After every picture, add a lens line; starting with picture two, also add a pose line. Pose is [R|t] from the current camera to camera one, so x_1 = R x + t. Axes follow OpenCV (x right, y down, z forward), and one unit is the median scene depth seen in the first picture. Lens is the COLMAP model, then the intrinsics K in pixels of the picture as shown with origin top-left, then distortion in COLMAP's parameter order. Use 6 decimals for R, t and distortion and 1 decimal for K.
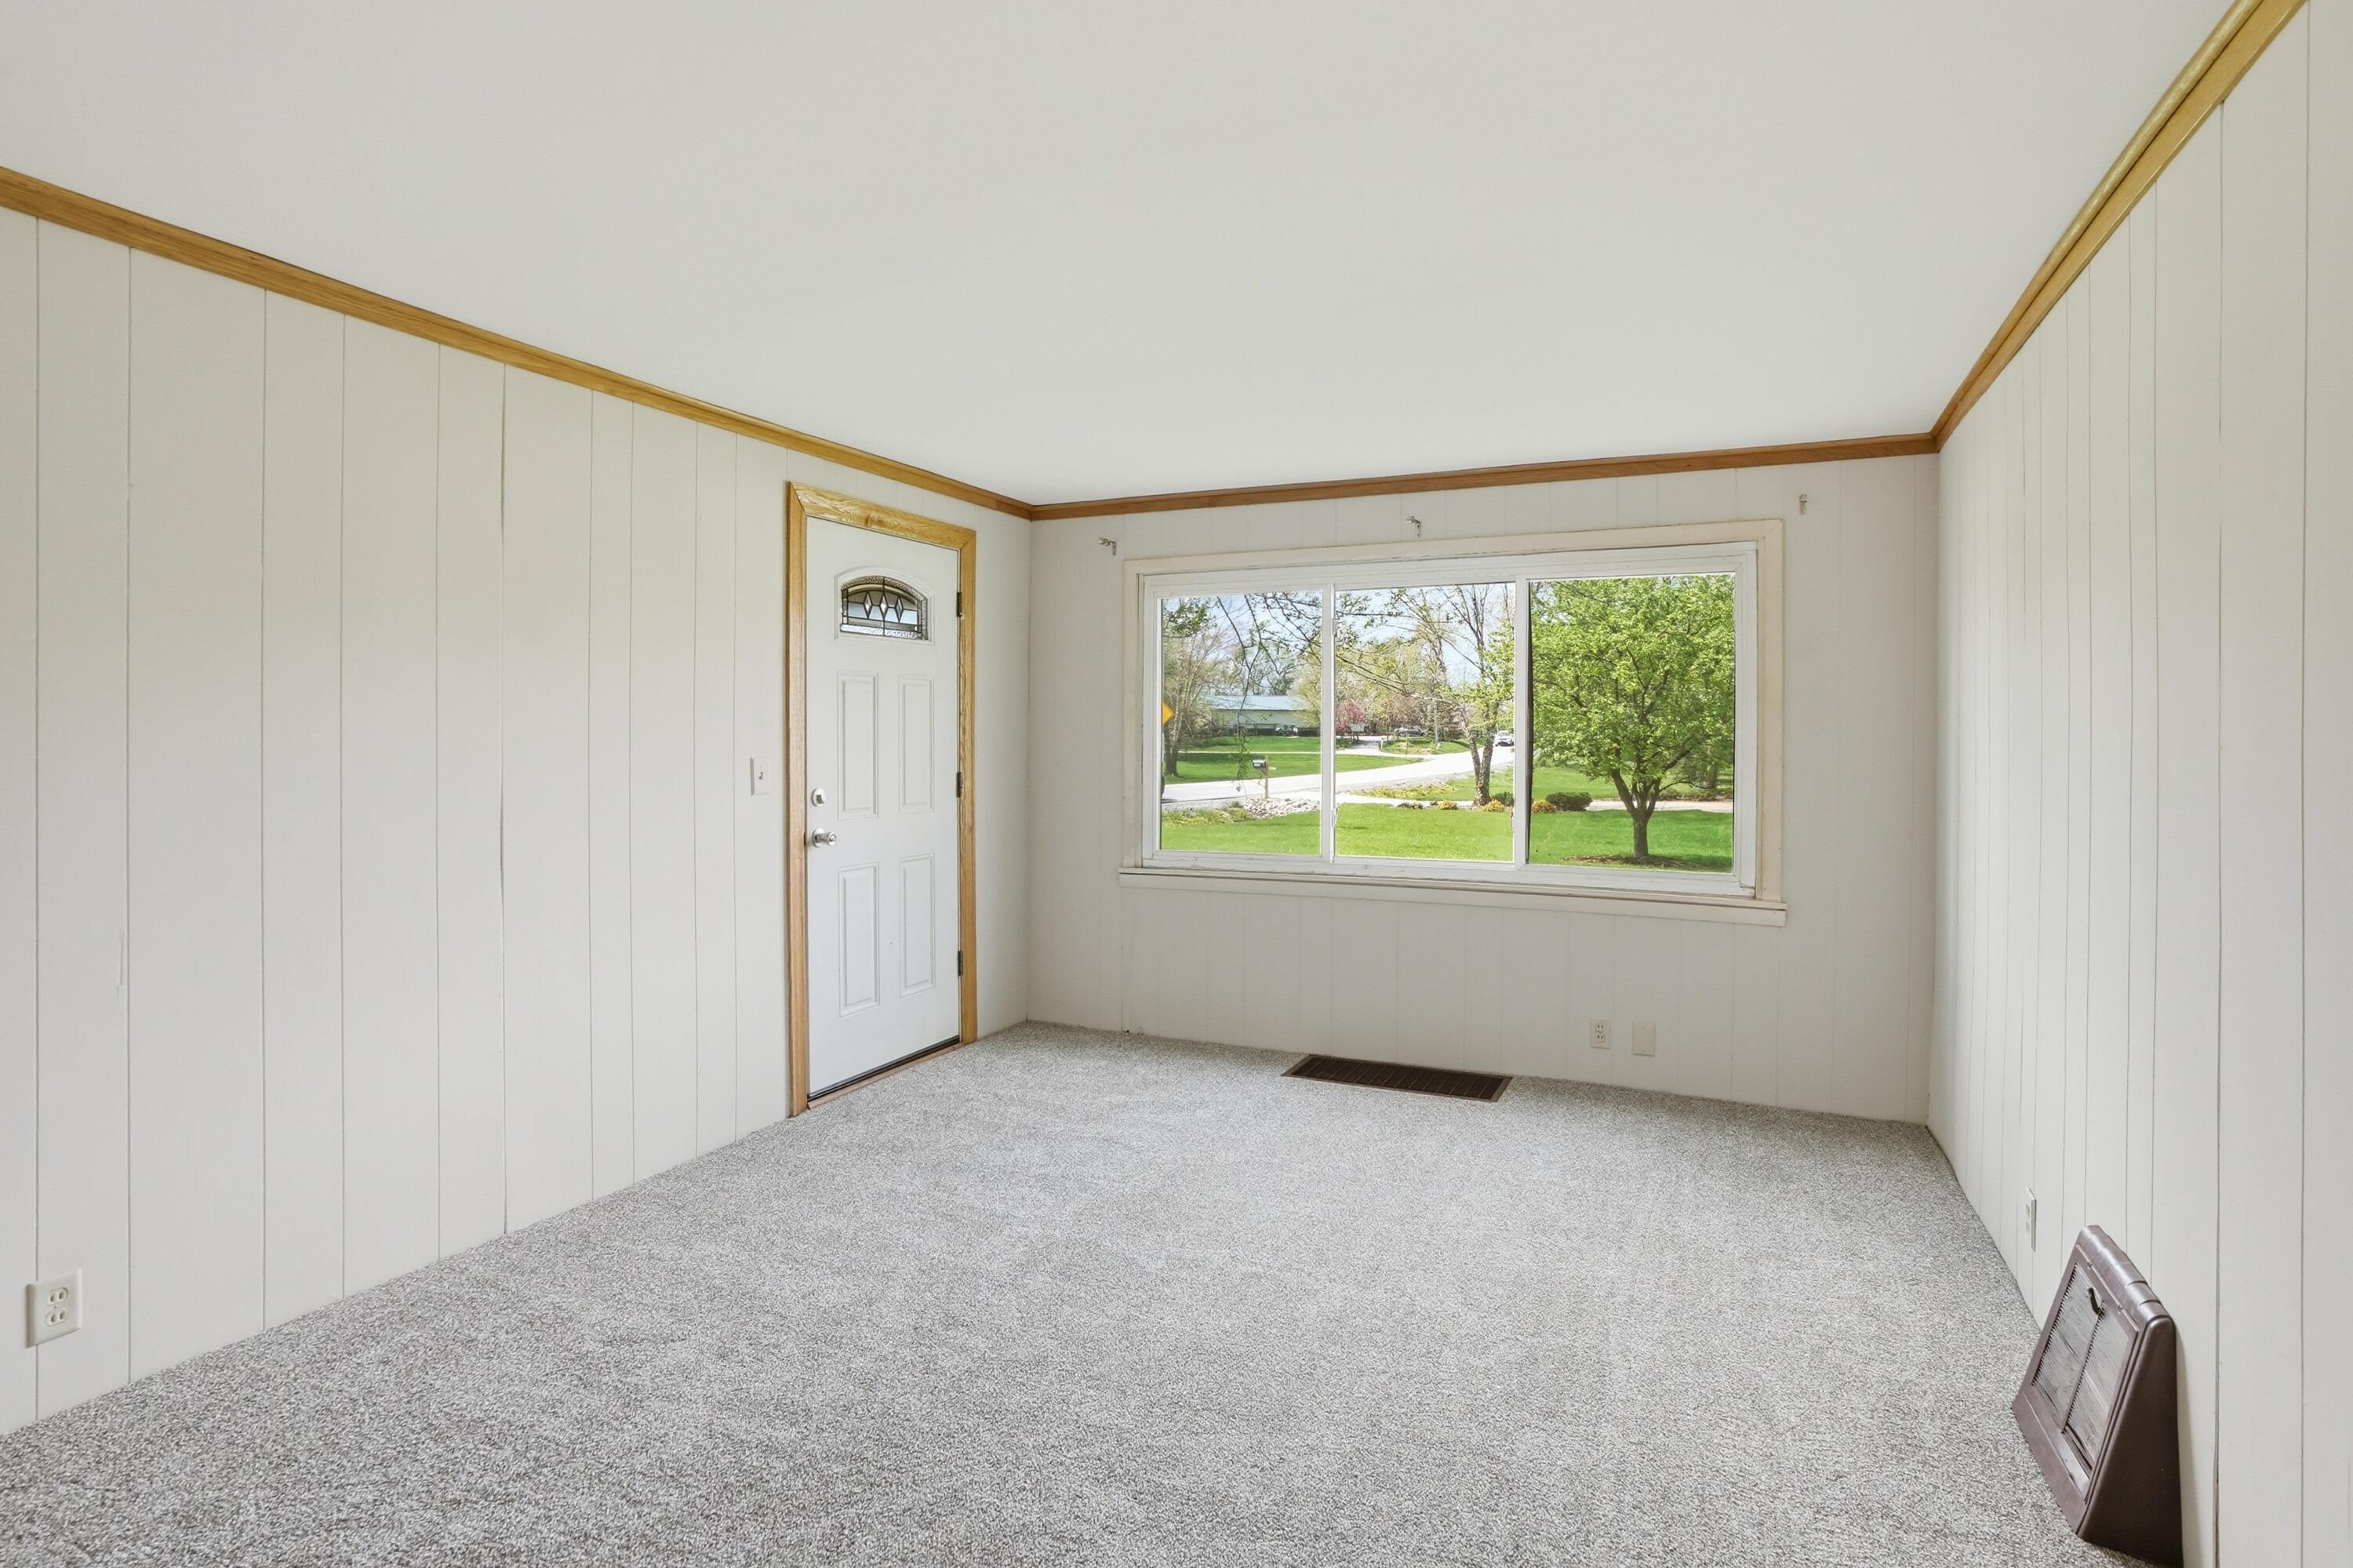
lens RADIAL K [[1172.1, 0, 1183.1], [0, 1172.1, 732.5], [0, 0, 1]] dist [-0.059521, 0.024928]
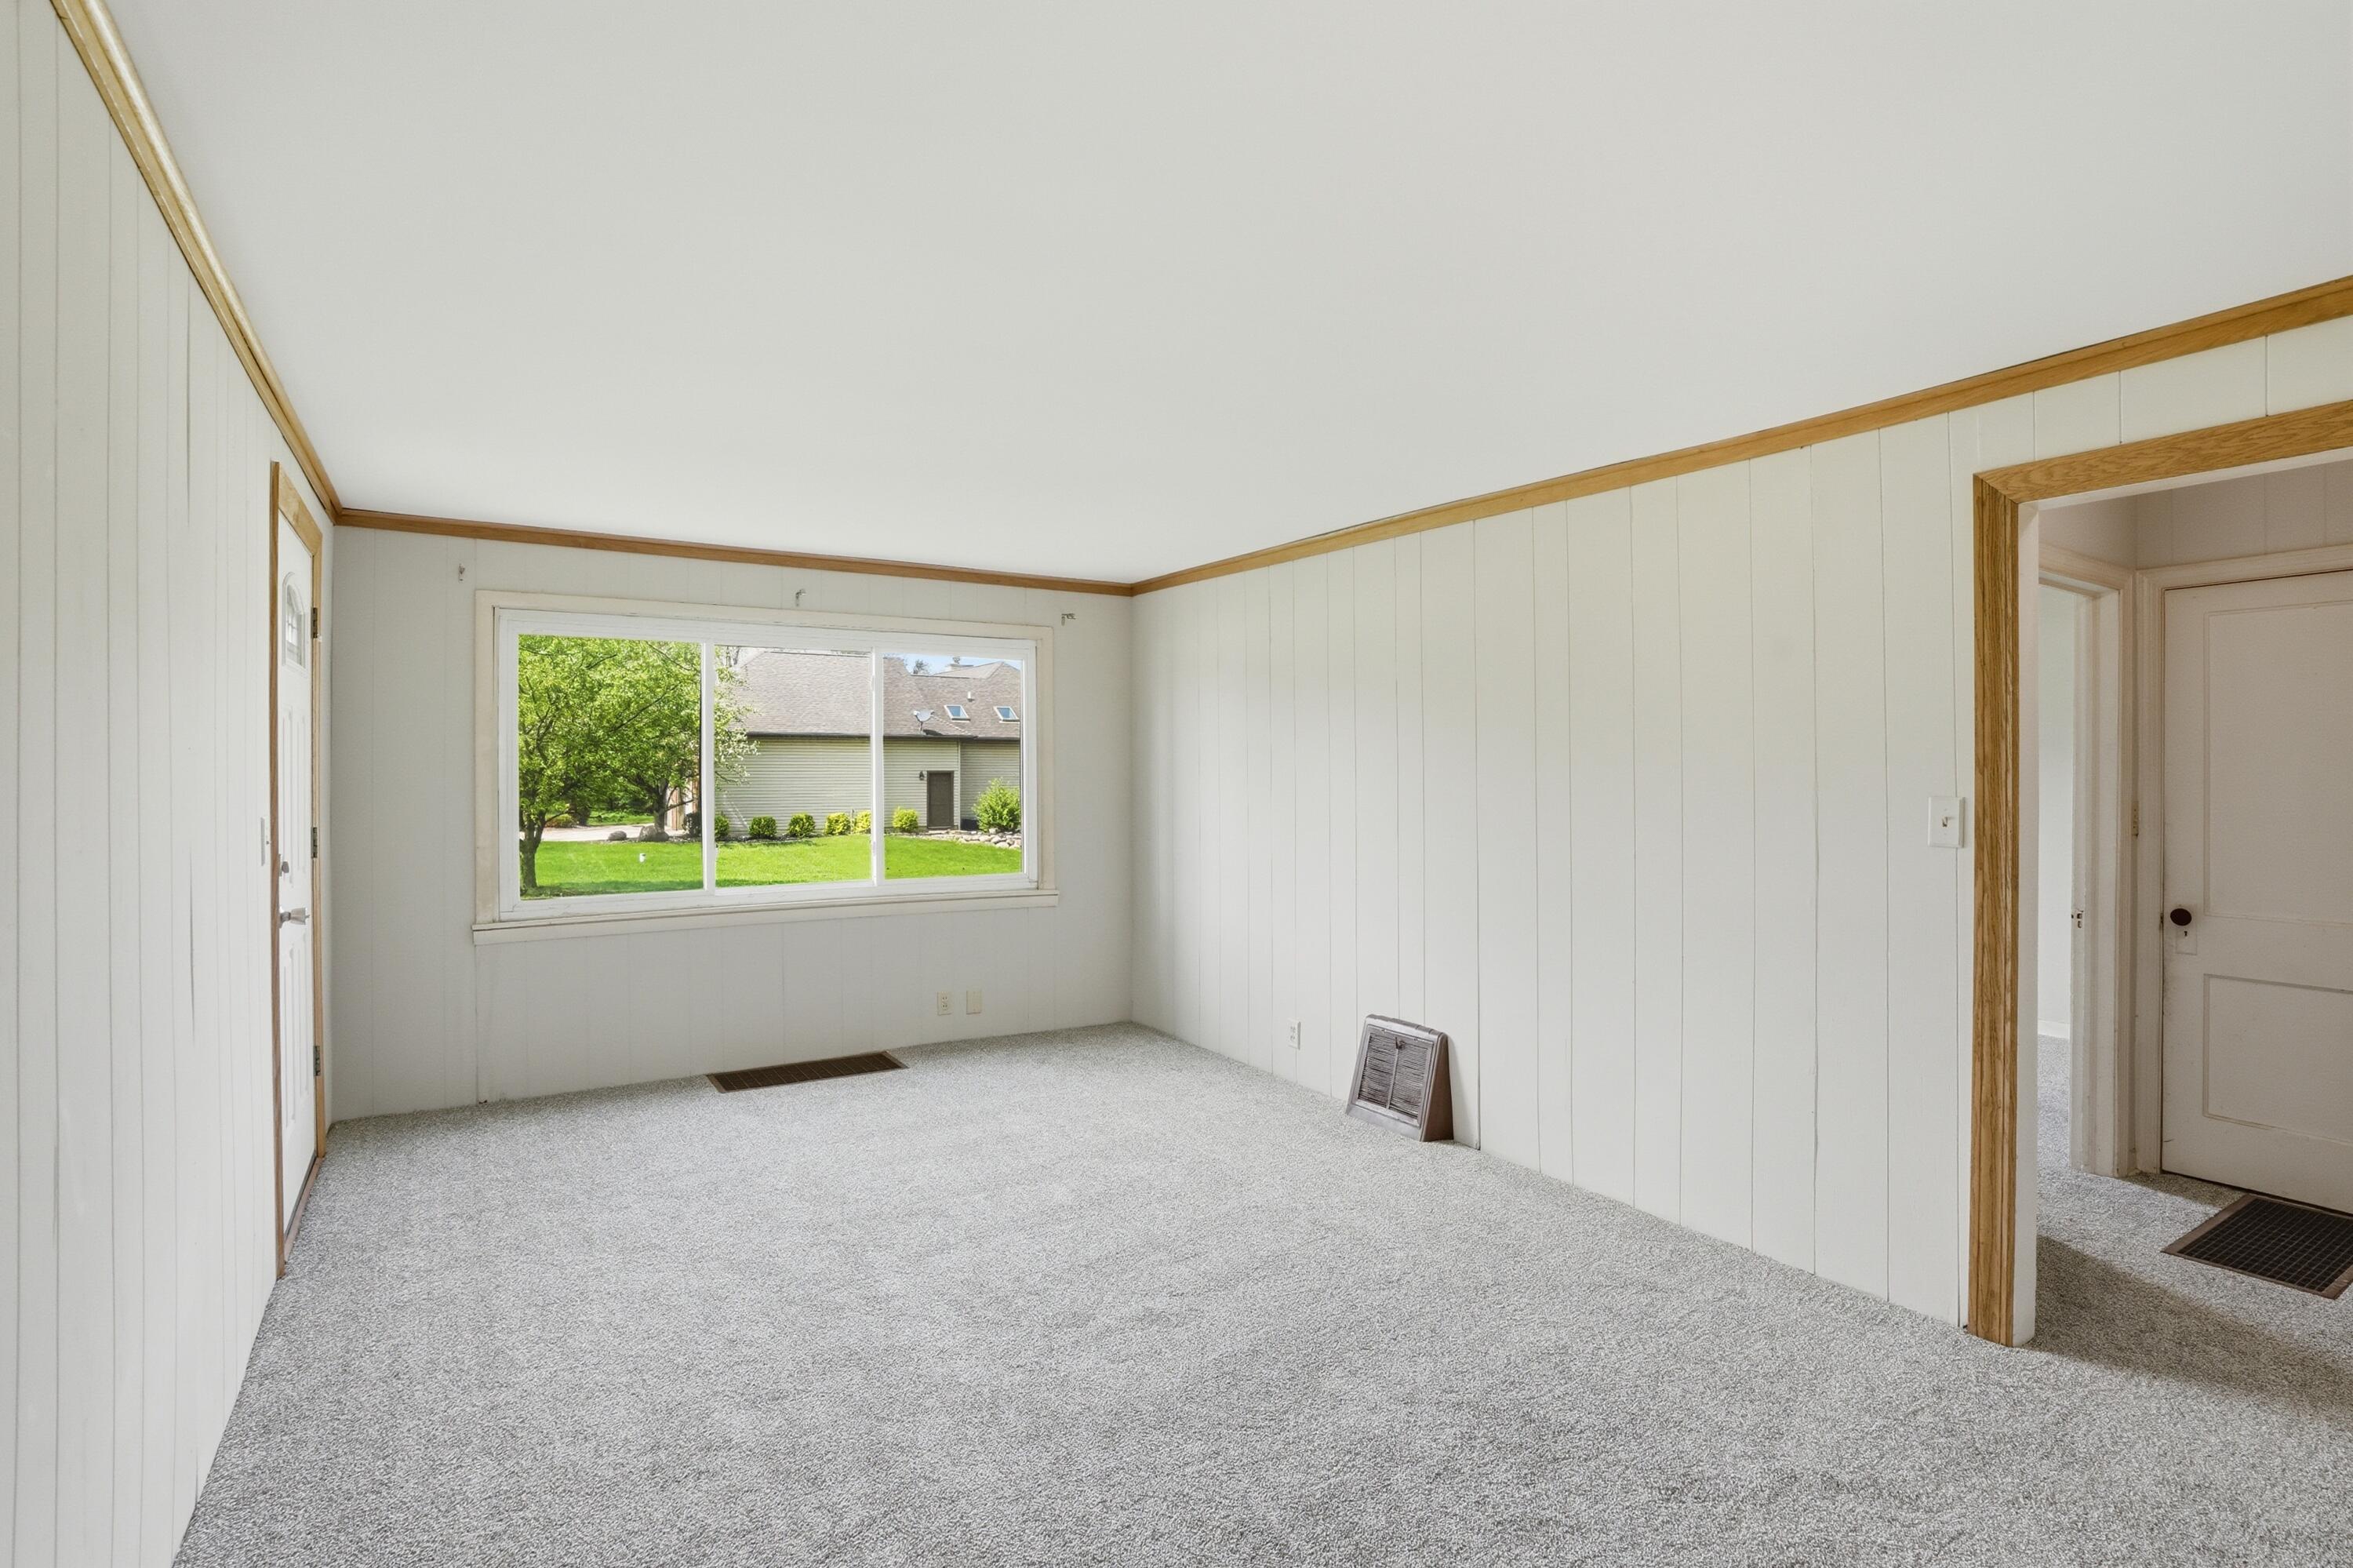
lens RADIAL K [[1096.8, 0, 1191.8], [0, 1096.8, 765.7], [0, 0, 1]] dist [-0.058640, 0.019623]
pose [[0.554611, -0.002516, 0.832106, -0.513559], [-0.000079, 0.999995, 0.003076, -0.013735], [-0.832110, -0.001772, 0.554608, 0.082234]]
